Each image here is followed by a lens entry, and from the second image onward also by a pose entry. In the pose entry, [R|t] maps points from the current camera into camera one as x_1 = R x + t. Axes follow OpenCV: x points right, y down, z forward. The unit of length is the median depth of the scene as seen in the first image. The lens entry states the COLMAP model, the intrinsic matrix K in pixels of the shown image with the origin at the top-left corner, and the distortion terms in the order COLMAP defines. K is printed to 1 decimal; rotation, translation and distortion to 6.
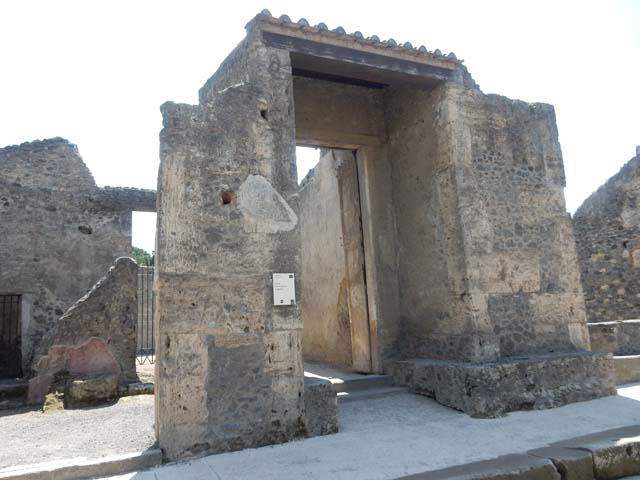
lens RADIAL K [[467.2, 0, 321.4], [0, 467.2, 242.0], [0, 0, 1]] dist [-0.004764, -0.001201]
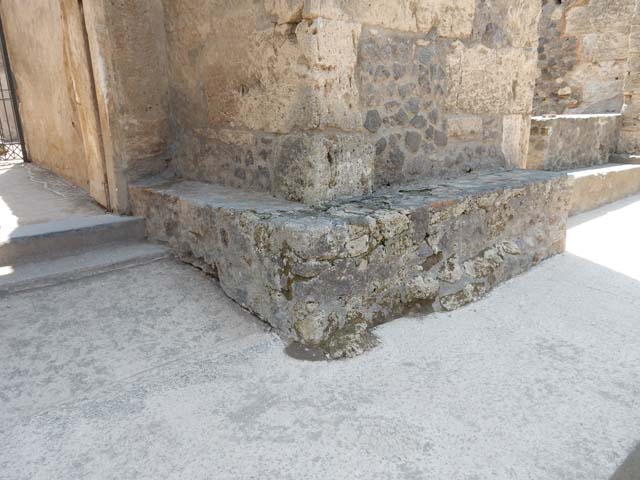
lens RADIAL K [[467.2, 0, 321.4], [0, 467.2, 242.0], [0, 0, 1]] dist [-0.004764, -0.001201]
pose [[0.959580, -0.044041, 0.277967, 0.214608], [-0.076783, 0.909242, 0.409125, 0.118406], [-0.270758, -0.413931, 0.869109, 0.610113]]
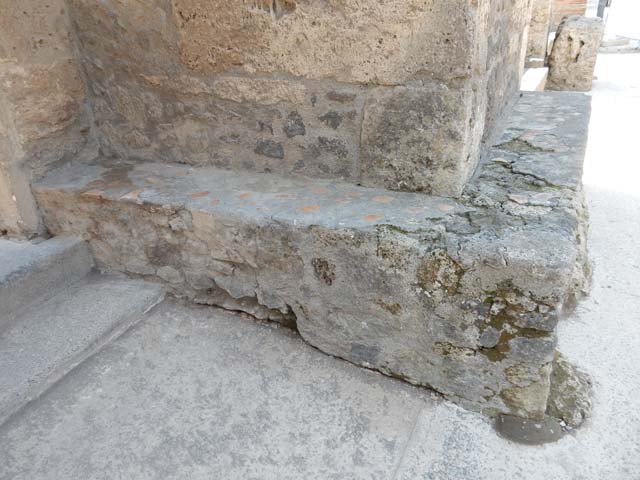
lens RADIAL K [[467.2, 0, 321.4], [0, 467.2, 242.0], [0, 0, 1]] dist [-0.004764, -0.001201]
pose [[0.766860, -0.279346, 0.577833, 0.111476], [-0.101240, 0.836391, 0.538702, 0.141333], [-0.633779, -0.471609, 0.613114, 0.837352]]
